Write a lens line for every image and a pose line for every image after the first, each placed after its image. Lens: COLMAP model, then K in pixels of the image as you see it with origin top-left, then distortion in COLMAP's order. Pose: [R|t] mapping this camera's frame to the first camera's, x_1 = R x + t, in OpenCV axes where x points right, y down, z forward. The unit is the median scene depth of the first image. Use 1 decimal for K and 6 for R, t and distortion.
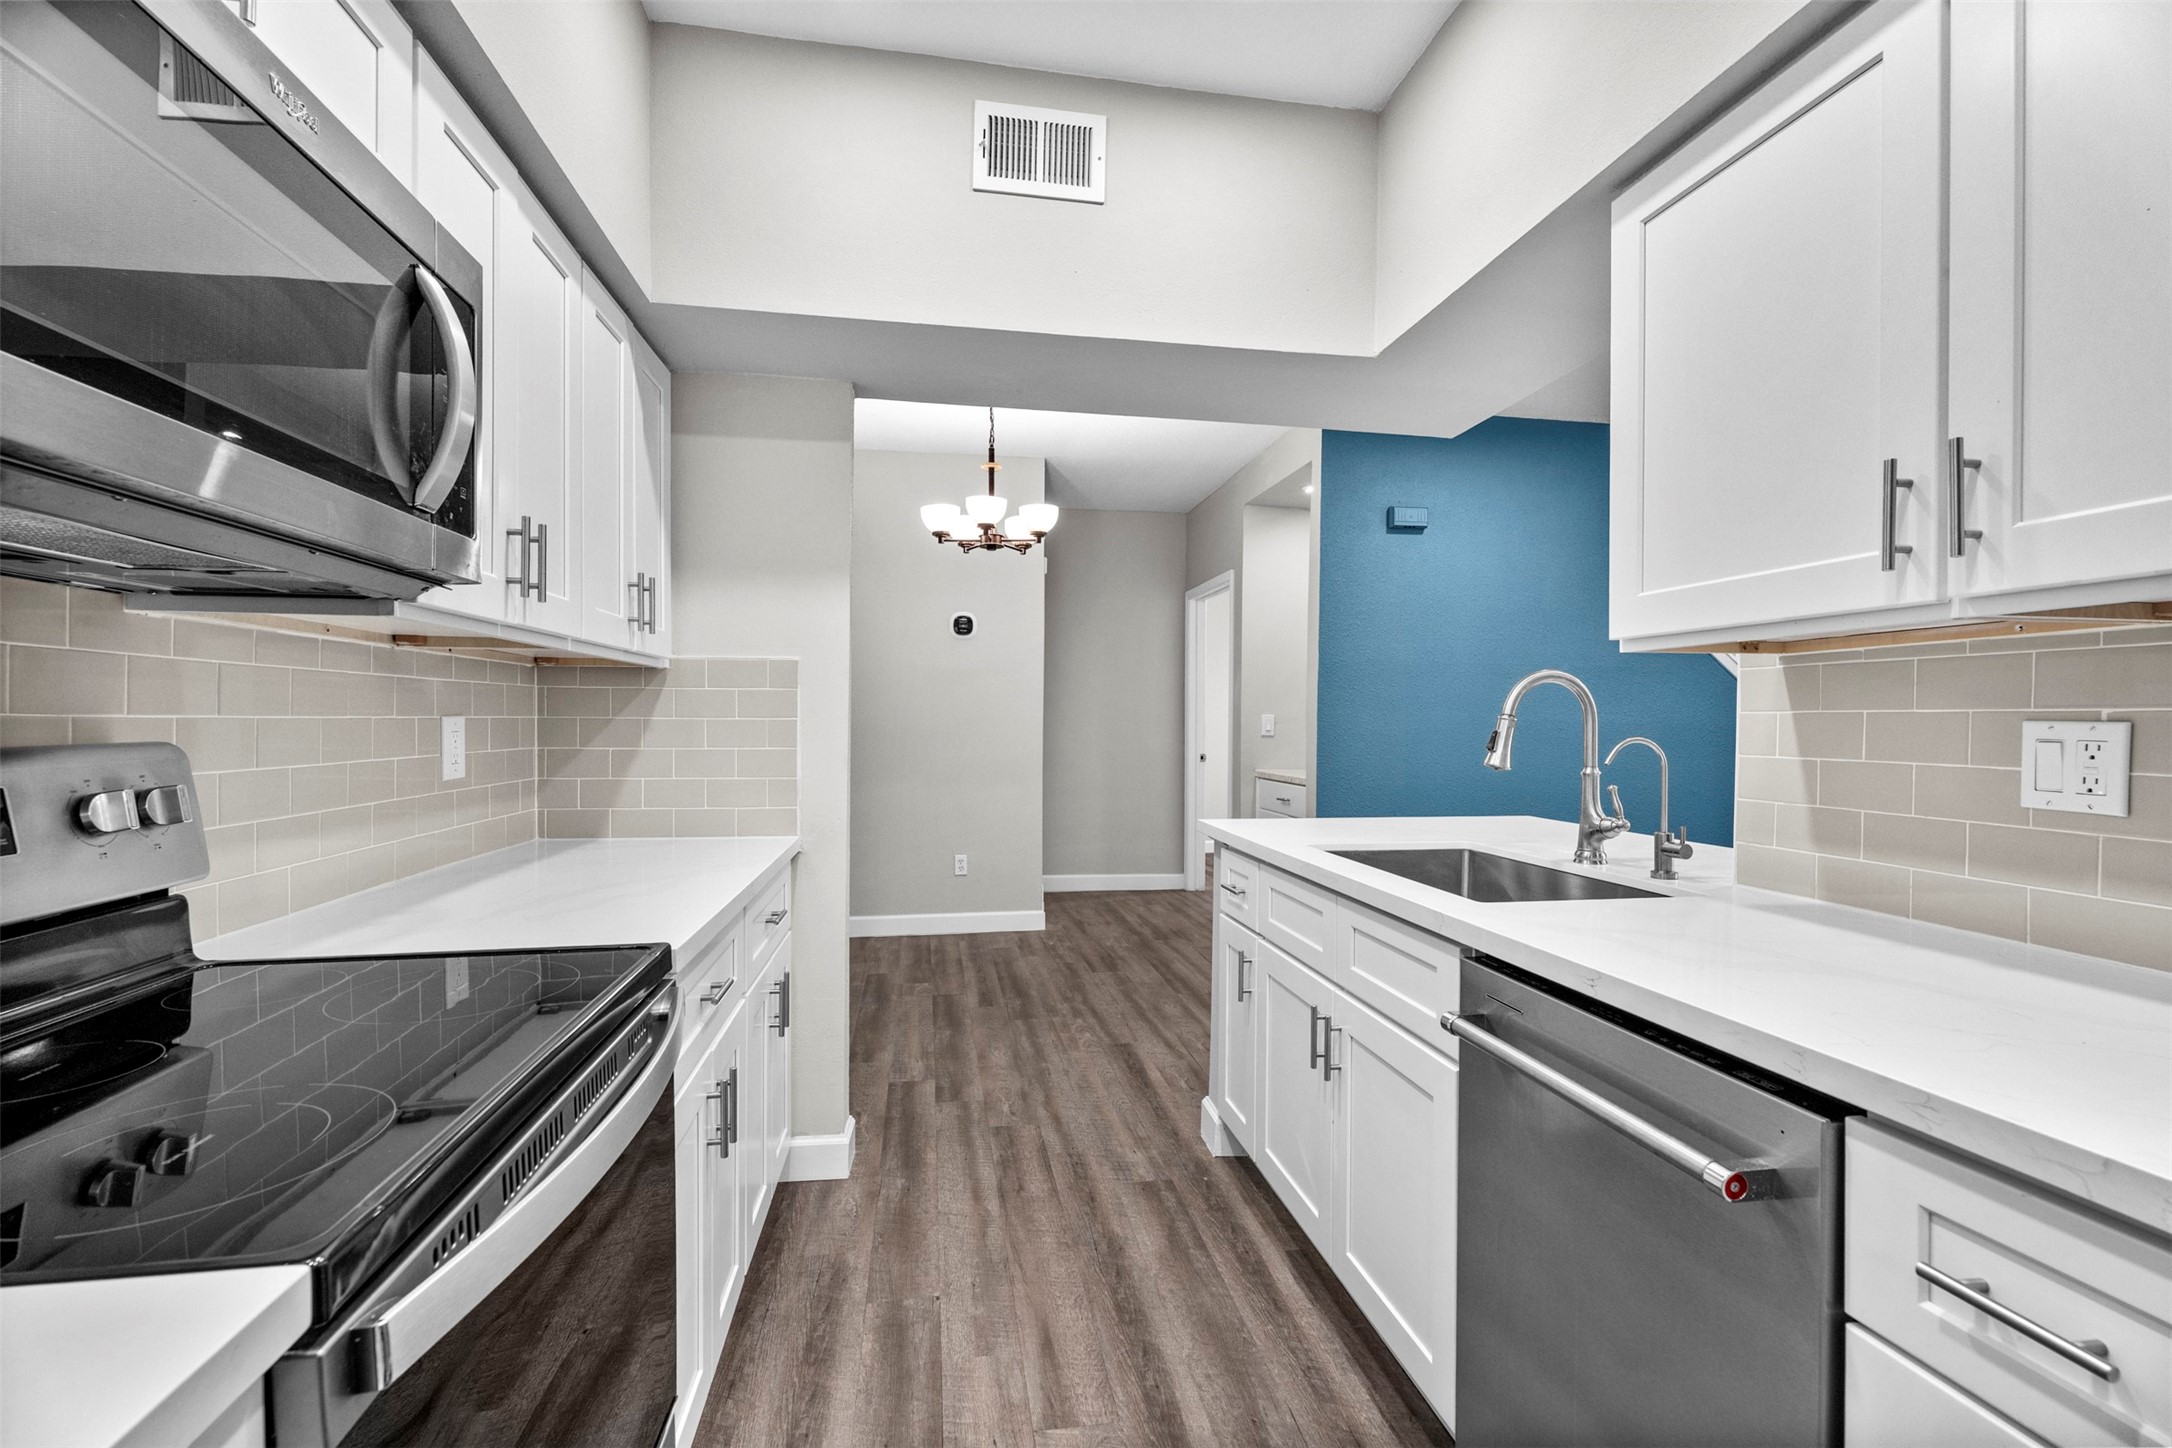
lens RADIAL K [[985.0, 0, 1084.2], [0, 985.0, 721.1], [0, 0, 1]] dist [-0.001032, -0.000193]
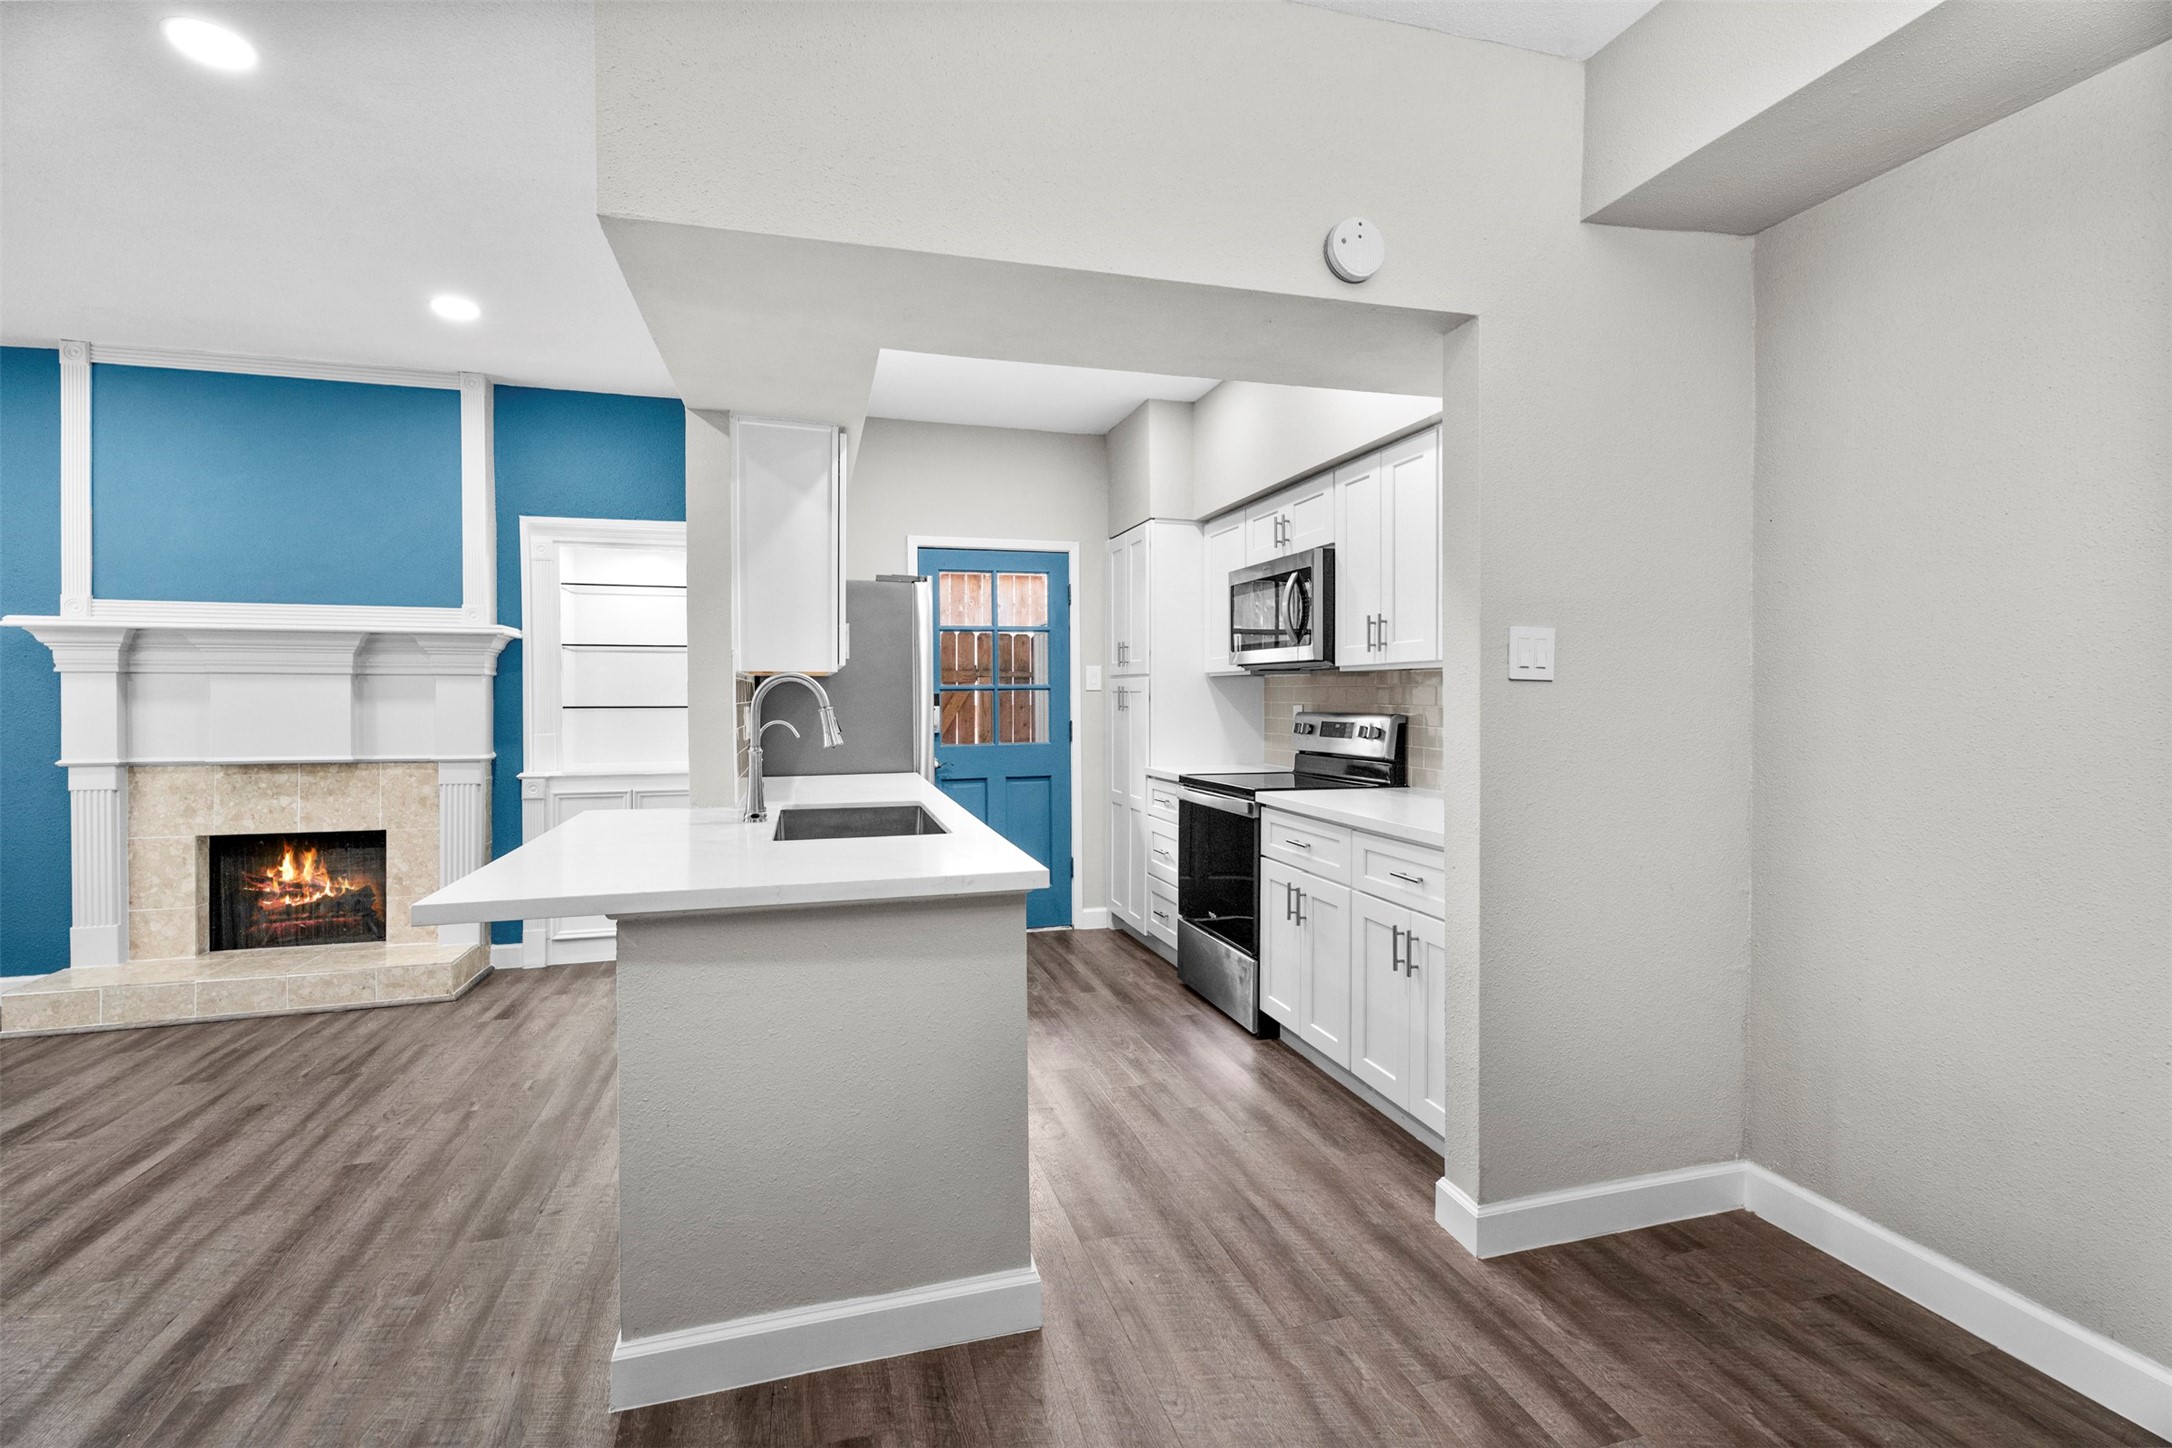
lens RADIAL K [[973.1, 0, 1086.4], [0, 973.1, 702.6], [0, 0, 1]] dist [0.004282, -0.001917]
pose [[-0.992652, 0.001274, -0.120995, 0.105951], [-0.000229, 0.999923, 0.012414, -0.013628], [0.121001, 0.012350, -0.992576, 1.041617]]
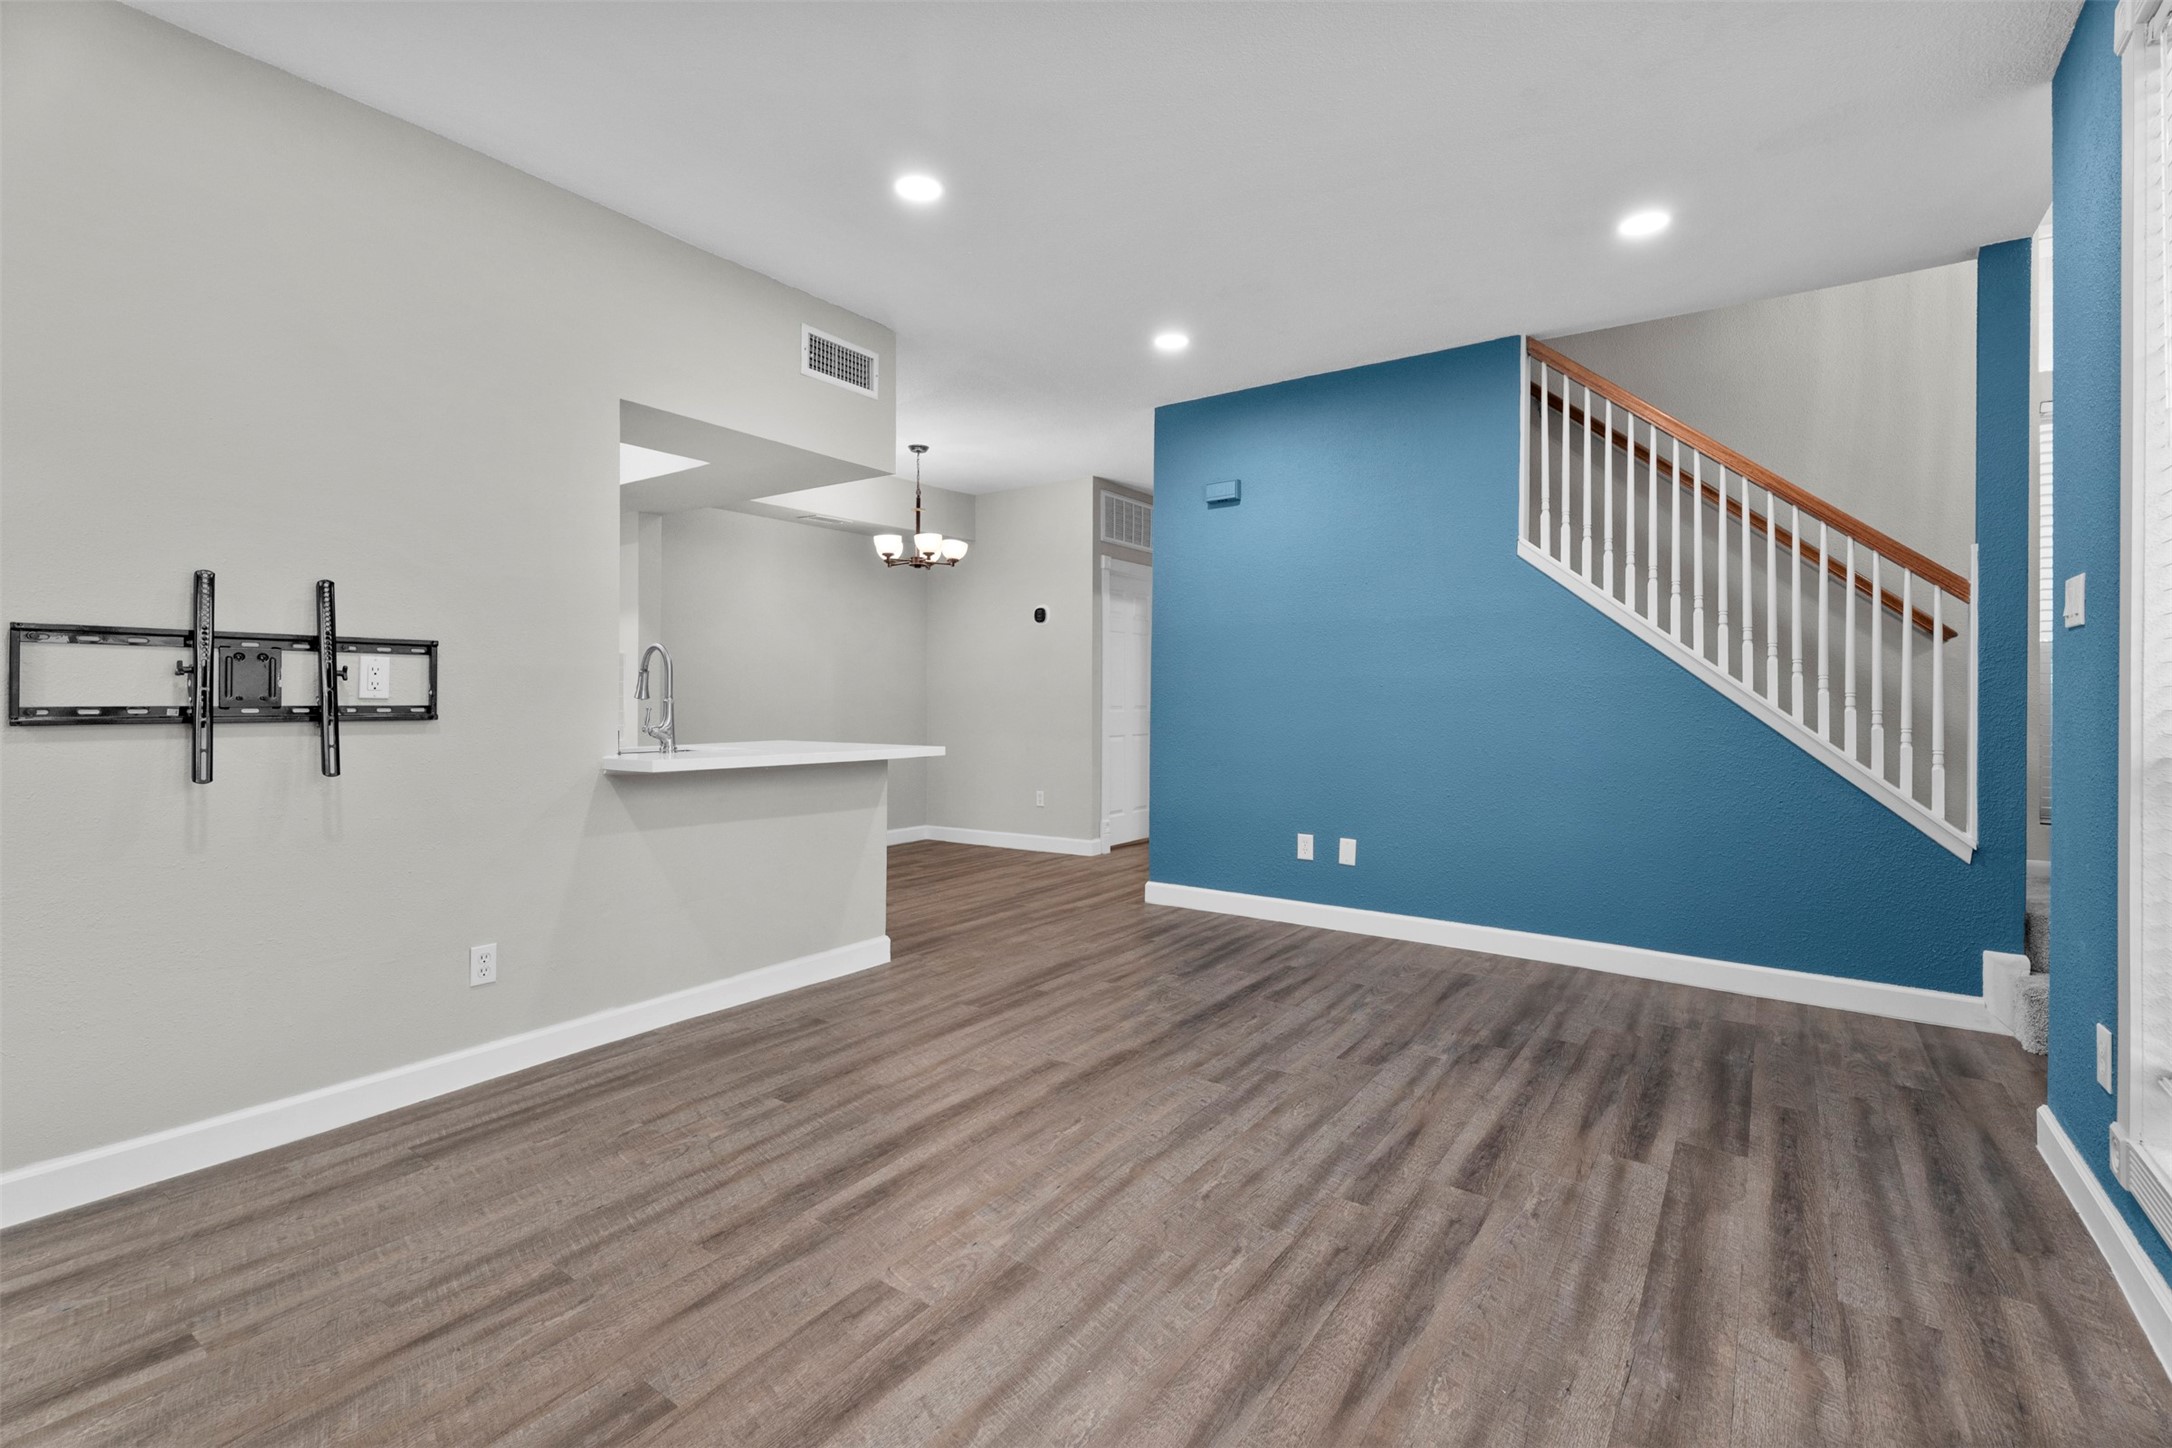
lens RADIAL K [[973.1, 0, 1087.9], [0, 973.1, 703.9], [0, 0, 1]] dist [0.004282, -0.001917]
pose [[0.715531, -0.000056, -0.698581, 0.998895], [0.000920, 0.999999, 0.000862, 0.024649], [0.698580, -0.001259, 0.715531, 0.138997]]
